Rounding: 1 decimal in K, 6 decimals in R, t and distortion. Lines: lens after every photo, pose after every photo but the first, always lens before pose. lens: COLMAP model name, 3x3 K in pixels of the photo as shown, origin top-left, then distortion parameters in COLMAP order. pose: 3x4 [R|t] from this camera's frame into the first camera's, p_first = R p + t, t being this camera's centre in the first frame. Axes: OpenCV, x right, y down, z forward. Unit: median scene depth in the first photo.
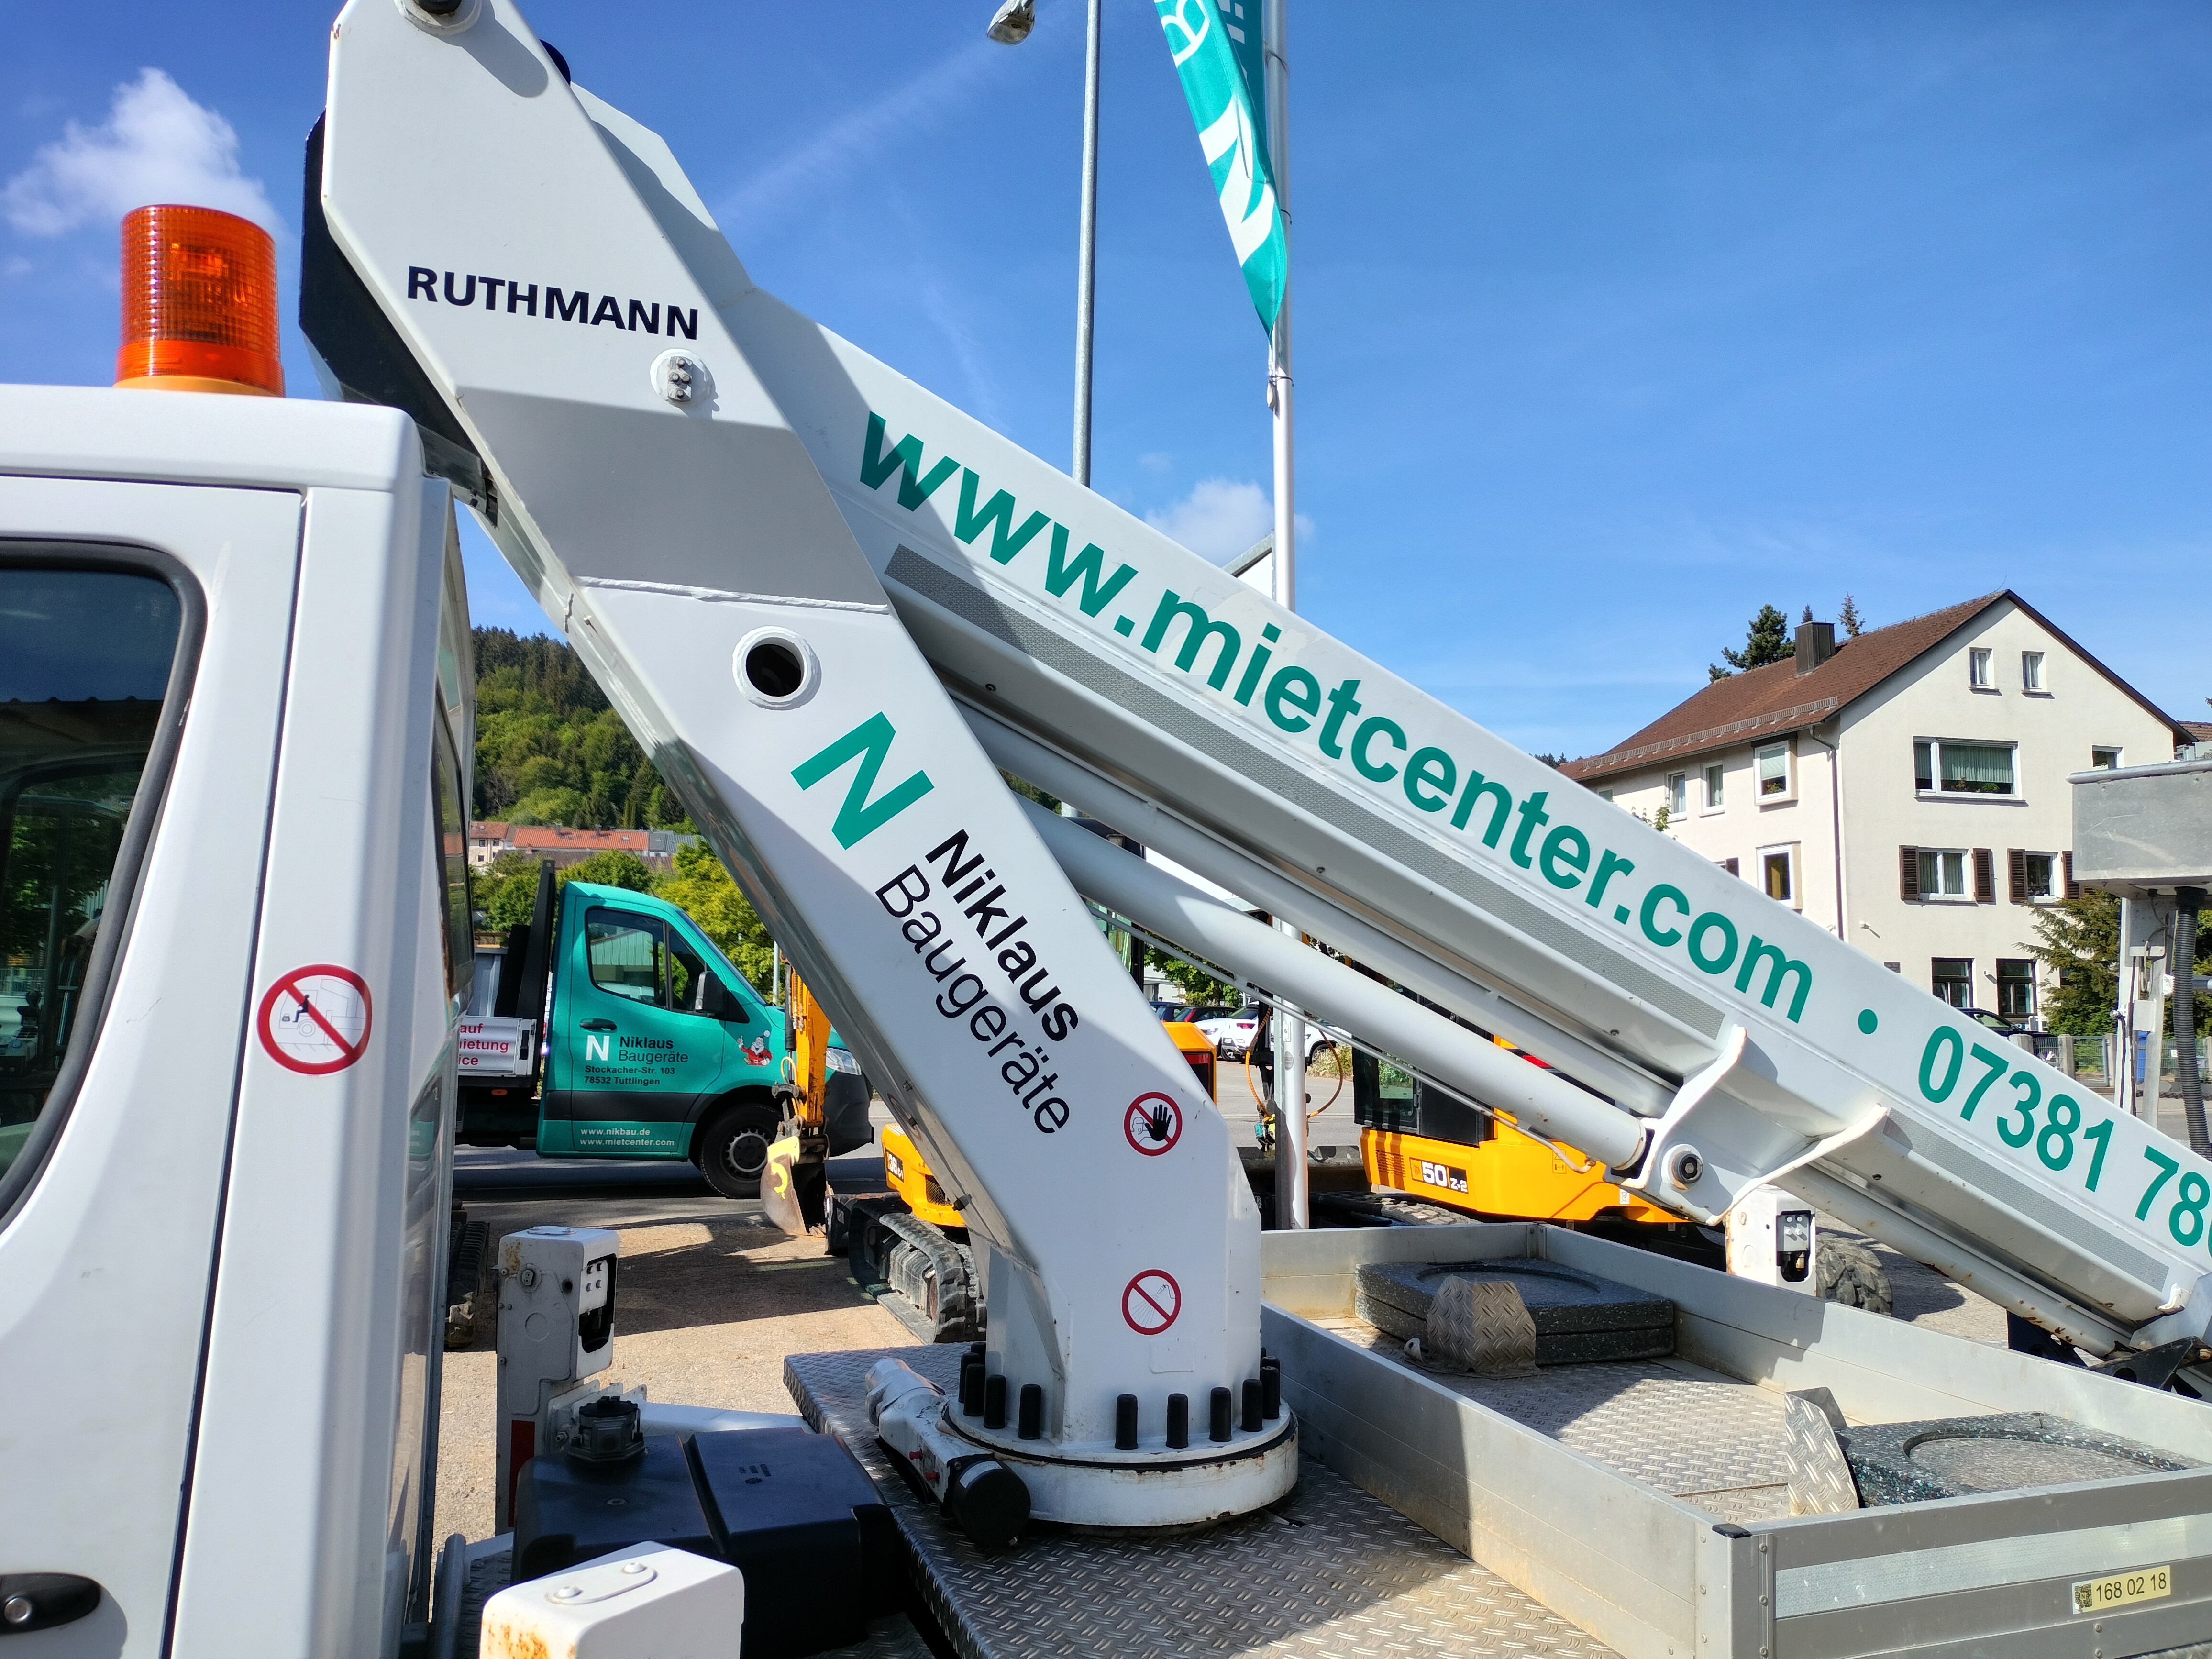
lens RADIAL K [[1563.1, 0, 1070.0], [0, 1563.1, 806.7], [0, 0, 1]] dist [0.066336, -0.076558]
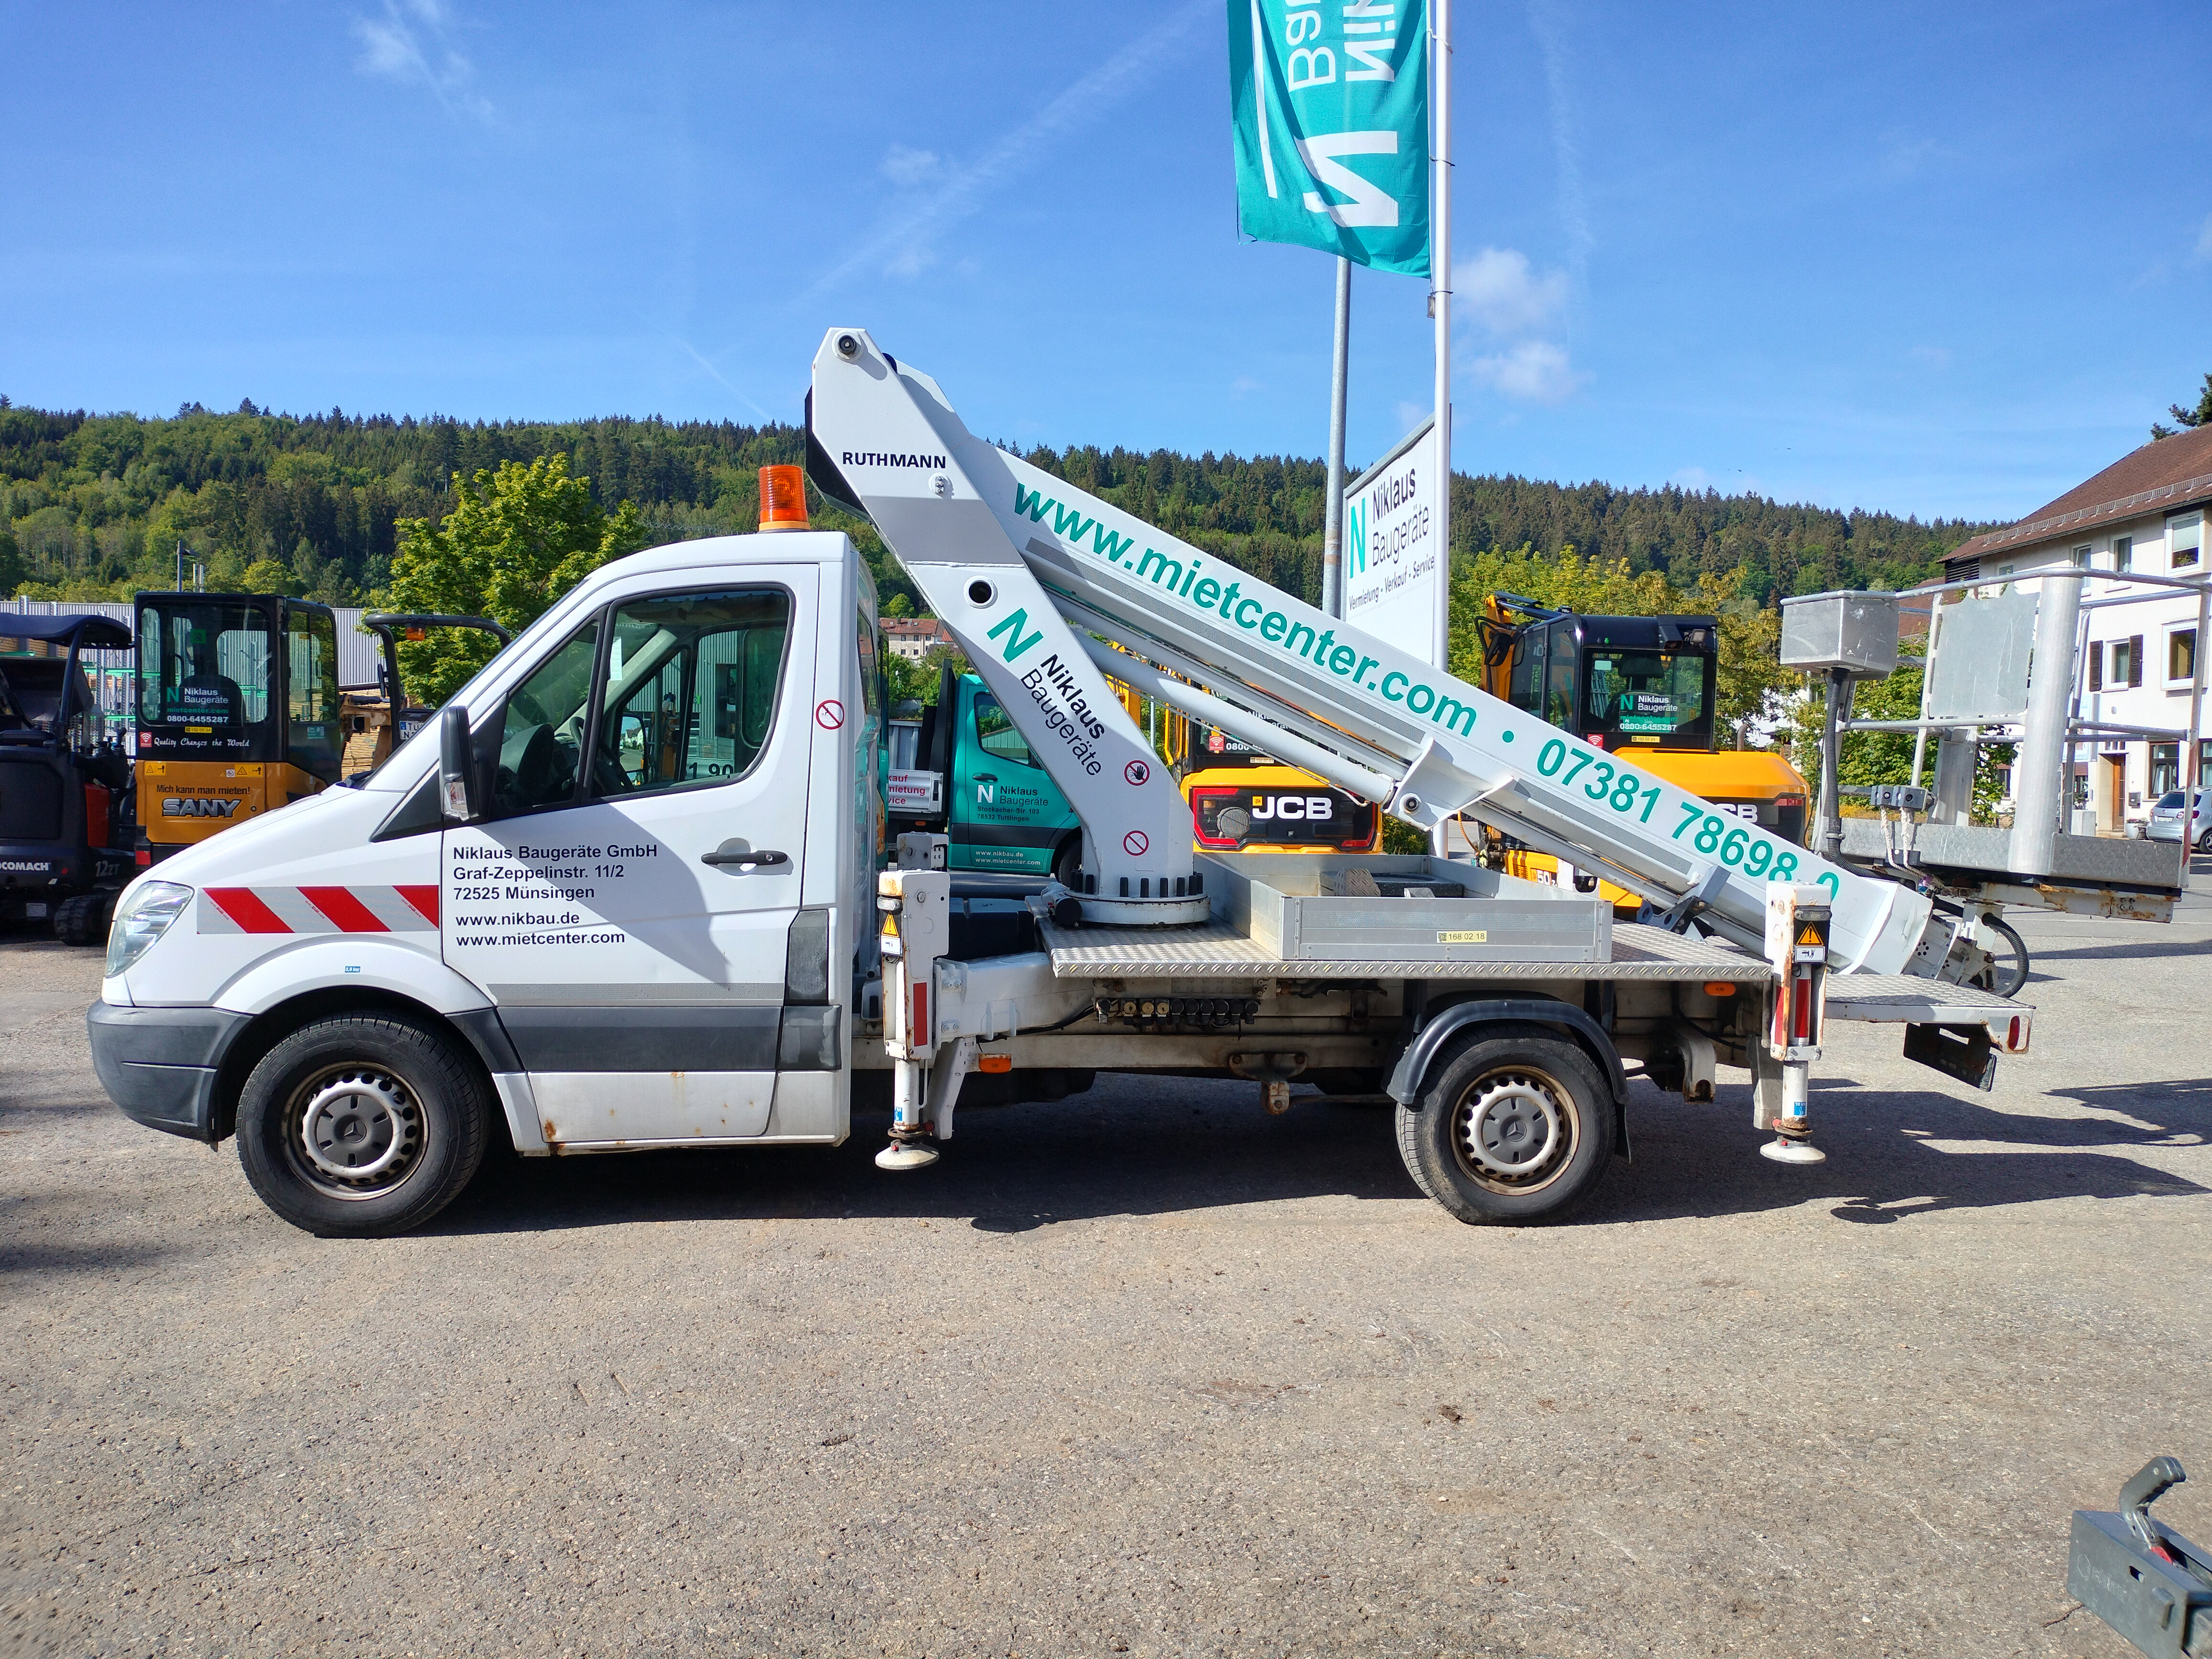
lens RADIAL K [[1563.1, 0, 1070.0], [0, 1563.1, 806.7], [0, 0, 1]] dist [0.066336, -0.076558]
pose [[0.965987, 0.012094, -0.258309, 0.534387], [0.022720, 0.991074, 0.131365, -0.063292], [0.257592, -0.132765, 0.957089, -1.259270]]
